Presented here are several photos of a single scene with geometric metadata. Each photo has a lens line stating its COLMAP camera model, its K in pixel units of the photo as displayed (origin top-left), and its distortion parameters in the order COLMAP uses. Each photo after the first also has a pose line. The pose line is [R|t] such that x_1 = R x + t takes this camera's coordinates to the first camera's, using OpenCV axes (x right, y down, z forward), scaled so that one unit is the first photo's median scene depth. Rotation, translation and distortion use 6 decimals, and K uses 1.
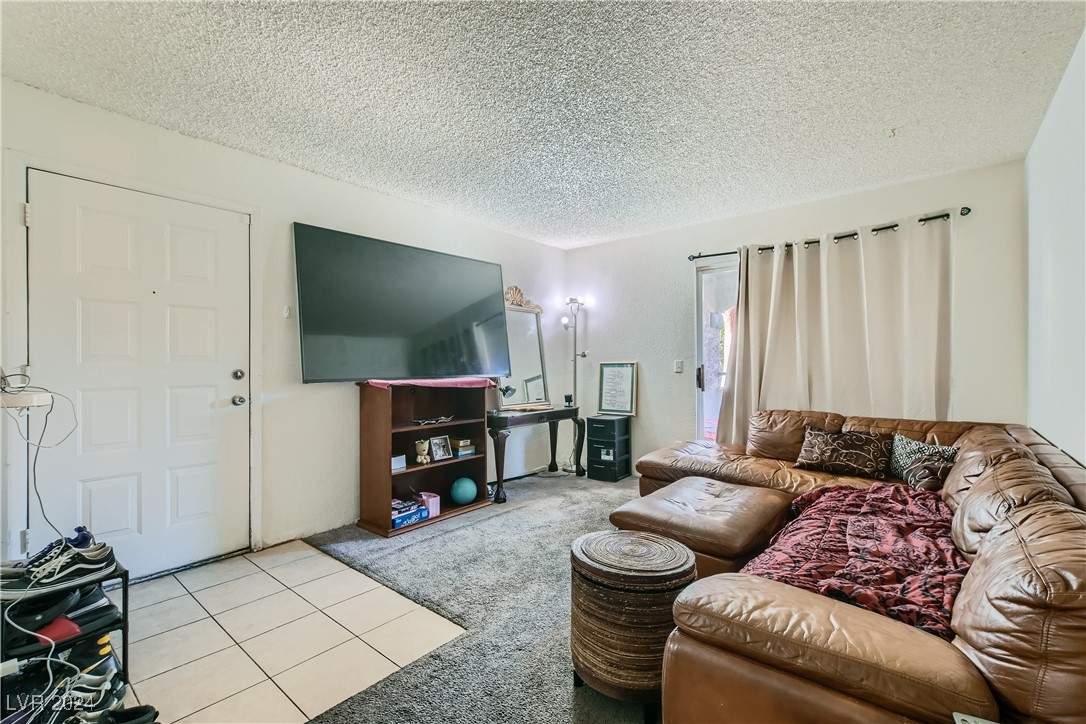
lens RADIAL K [[471.8, 0, 543.0], [0, 471.8, 362.0], [0, 0, 1]] dist [0.000081, -0.000261]
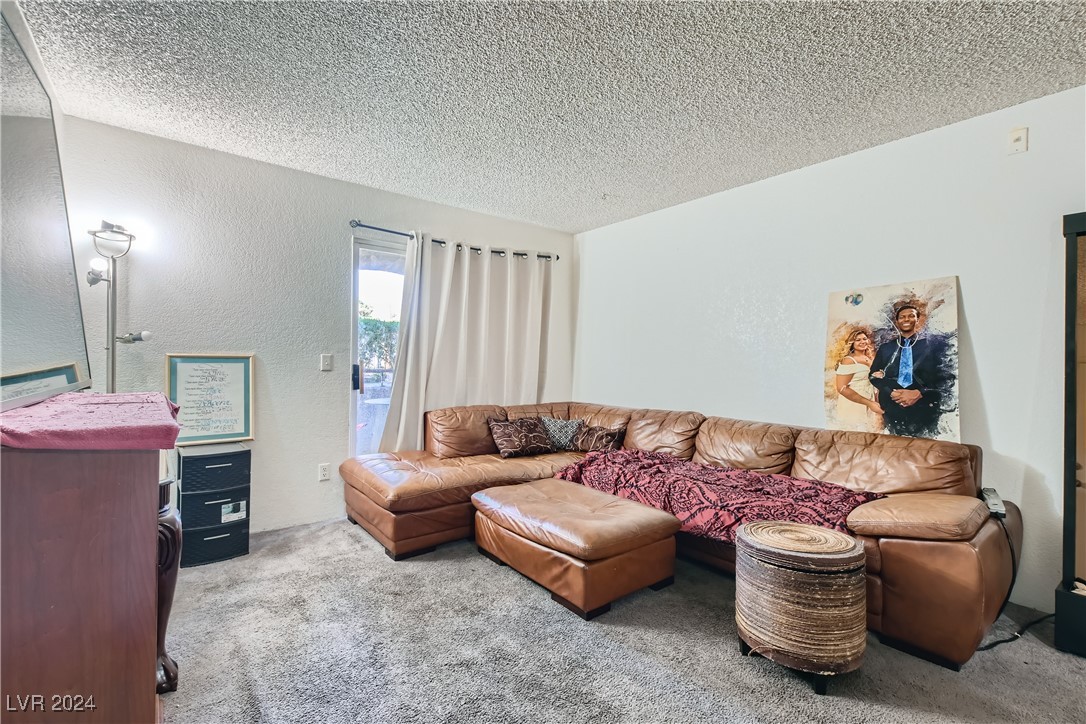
lens RADIAL K [[471.8, 0, 543.0], [0, 471.8, 362.0], [0, 0, 1]] dist [0.000081, -0.000261]
pose [[0.197862, 0.010699, 0.980171, -0.372994], [-0.017352, 0.999822, -0.007411, 0.007999], [-0.980076, -0.015542, 0.198013, 0.520075]]
